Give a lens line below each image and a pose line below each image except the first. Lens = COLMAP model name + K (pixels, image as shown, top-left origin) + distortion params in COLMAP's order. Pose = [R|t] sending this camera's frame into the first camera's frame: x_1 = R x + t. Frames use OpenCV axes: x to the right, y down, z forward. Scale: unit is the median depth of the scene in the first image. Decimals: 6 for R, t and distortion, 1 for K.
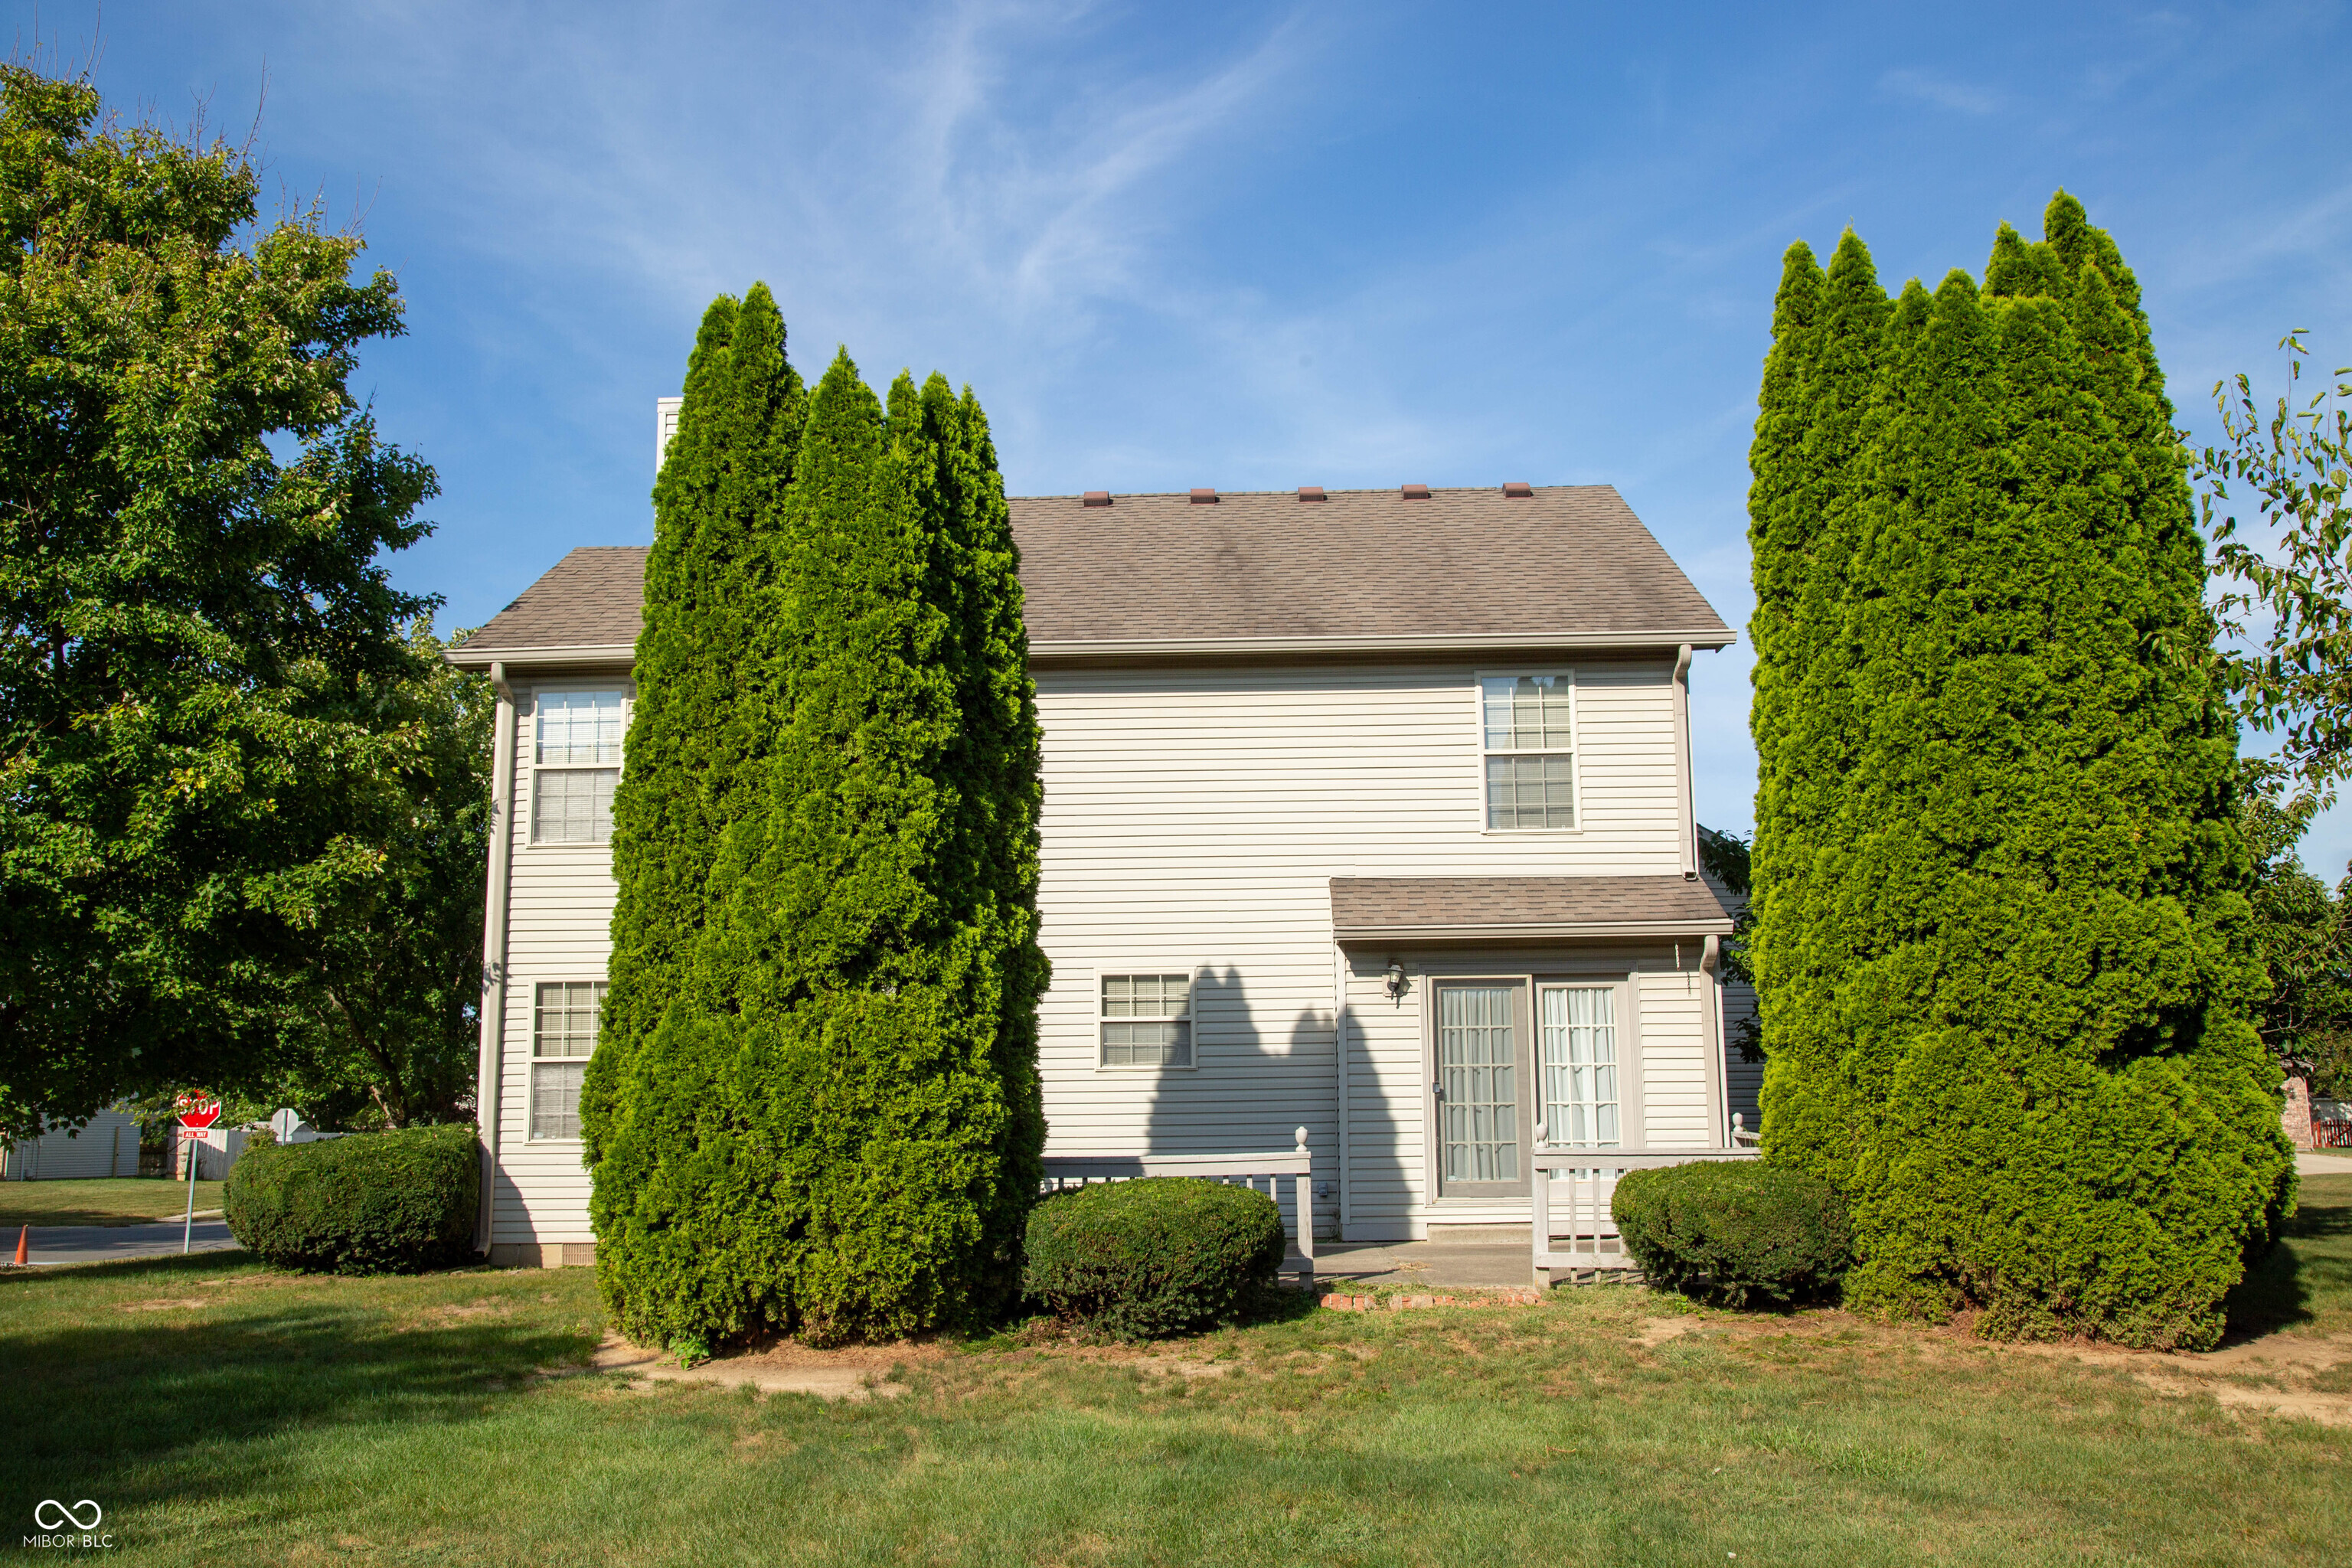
lens RADIAL K [[2061.2, 0, 1176.0], [0, 2061.2, 784.0], [0, 0, 1]] dist [-0.010364, -0.004900]
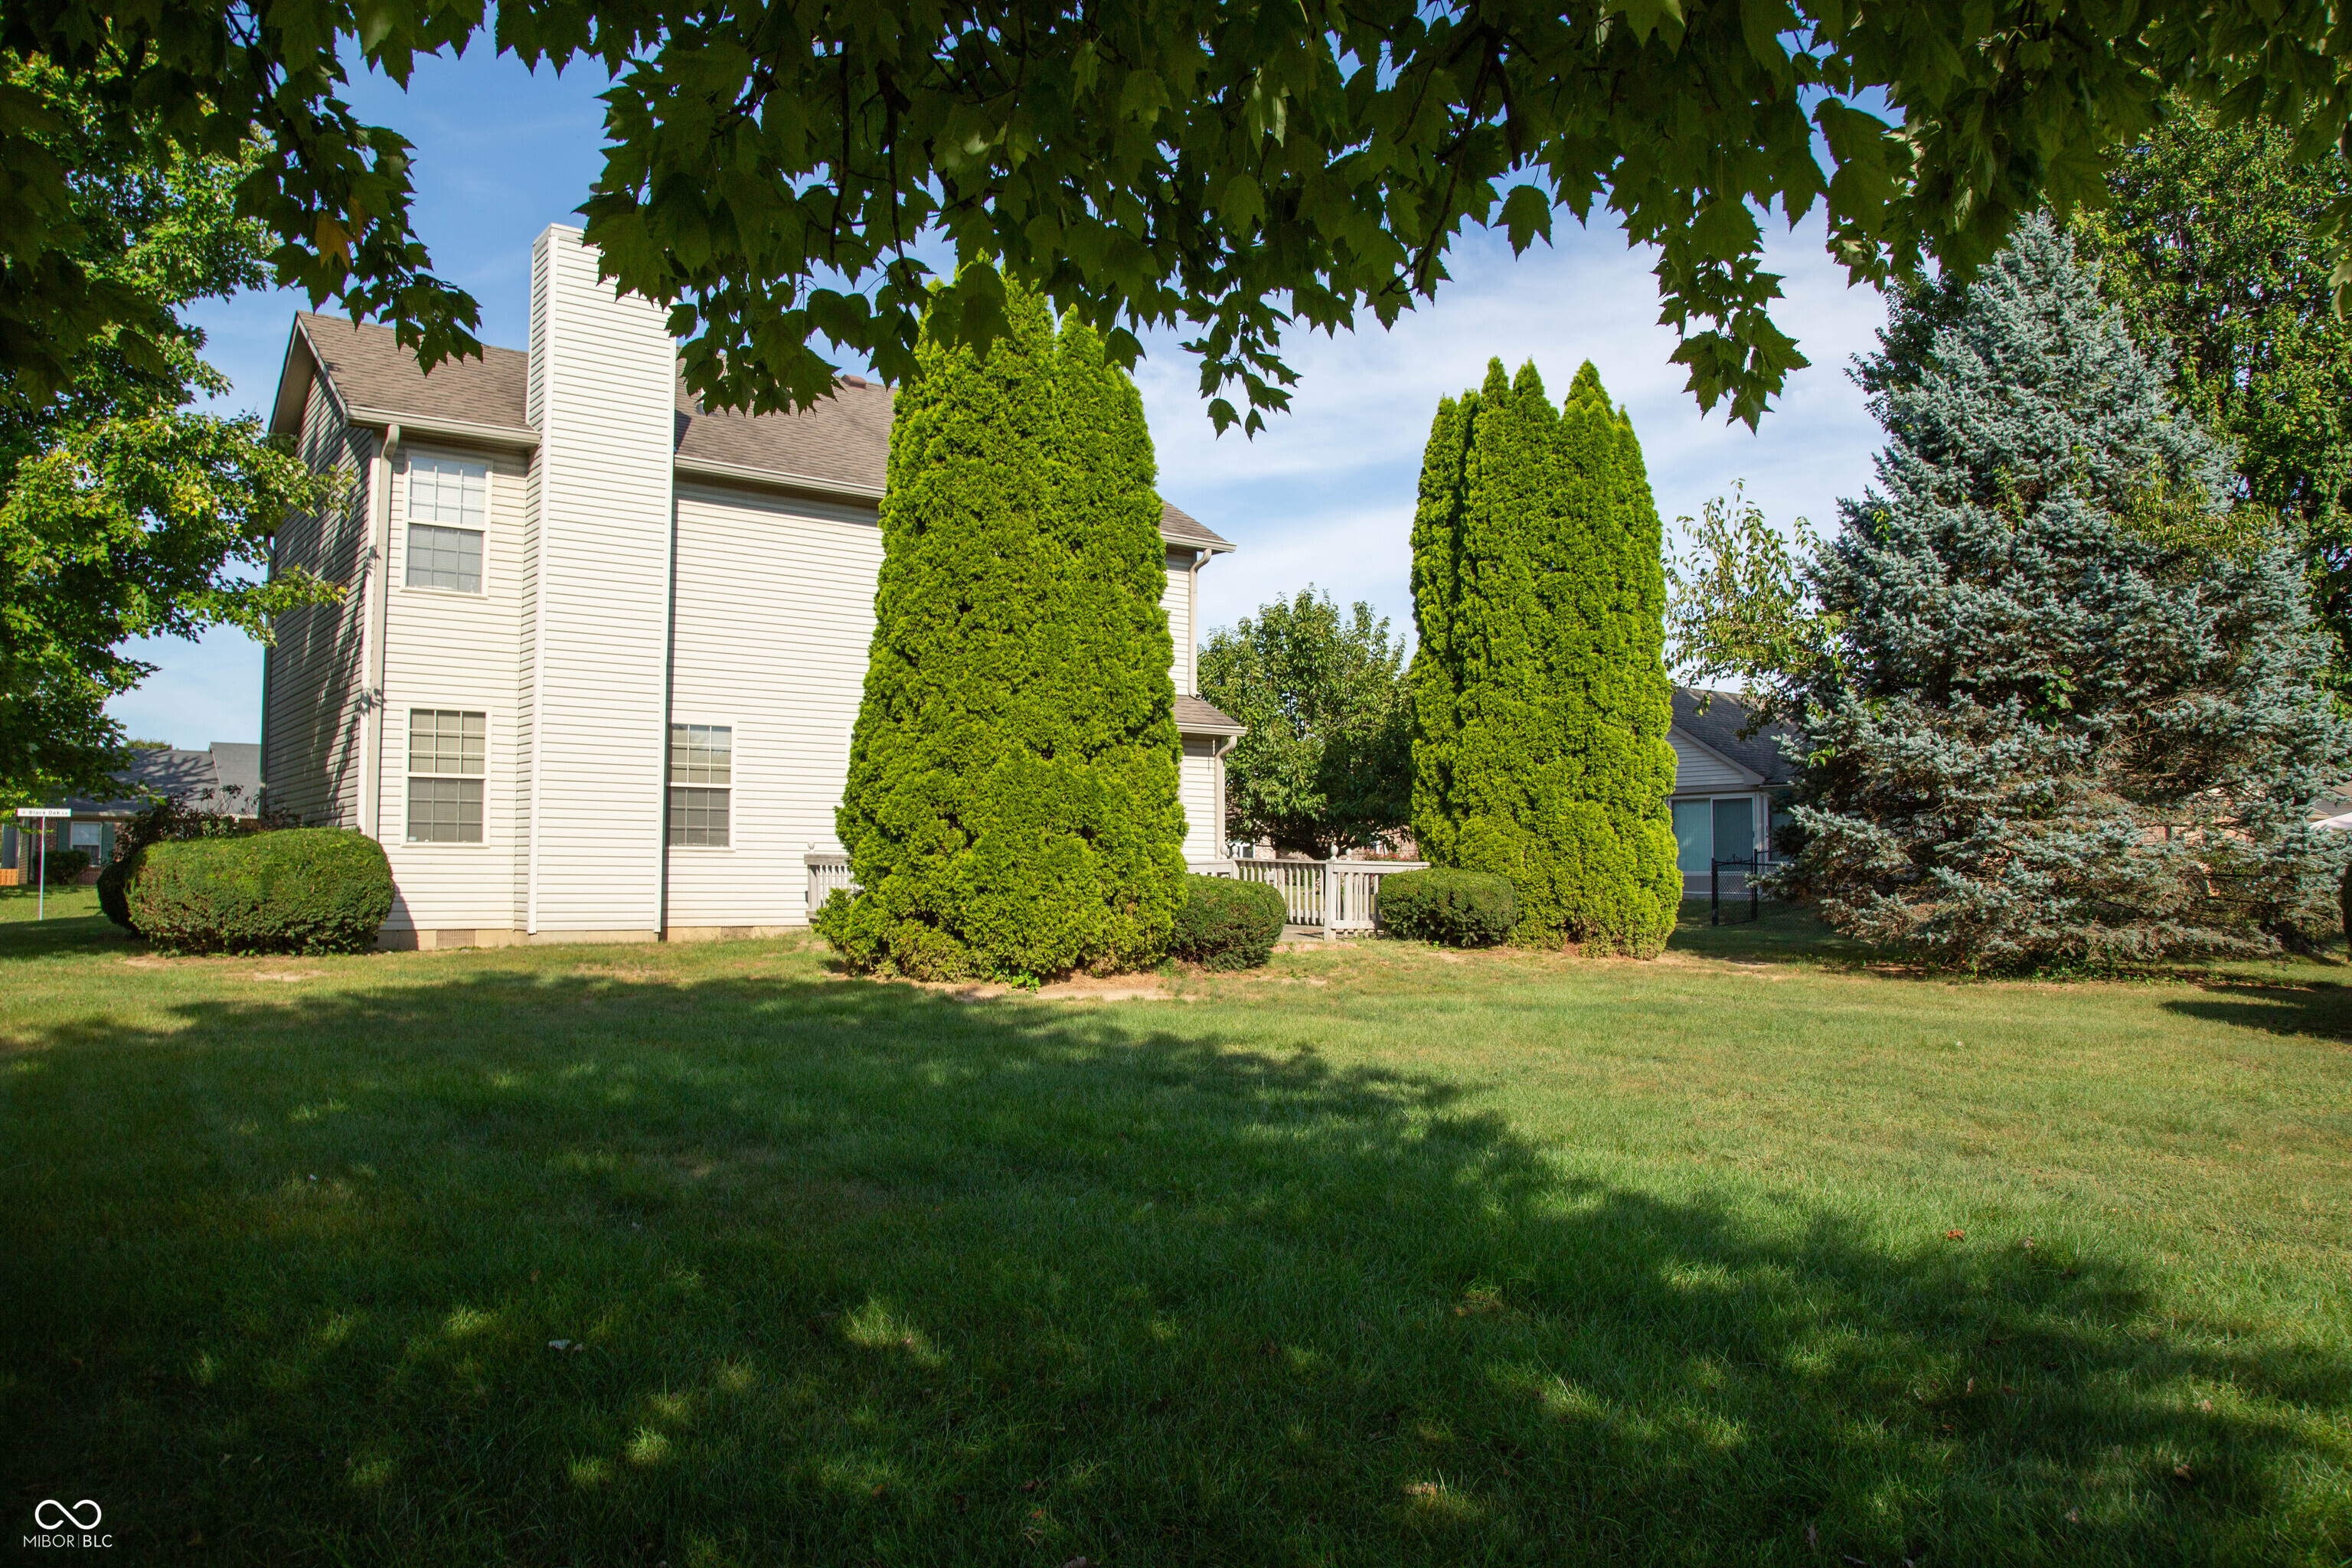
lens RADIAL K [[1666.2, 0, 1176.0], [0, 1666.2, 784.0], [0, 0, 1]] dist [-0.088335, 0.002189]
pose [[0.774190, 0.048609, 0.631084, -0.580869], [-0.118406, 0.990568, 0.068958, 0.025580], [-0.621780, -0.128111, 0.772643, 0.019165]]
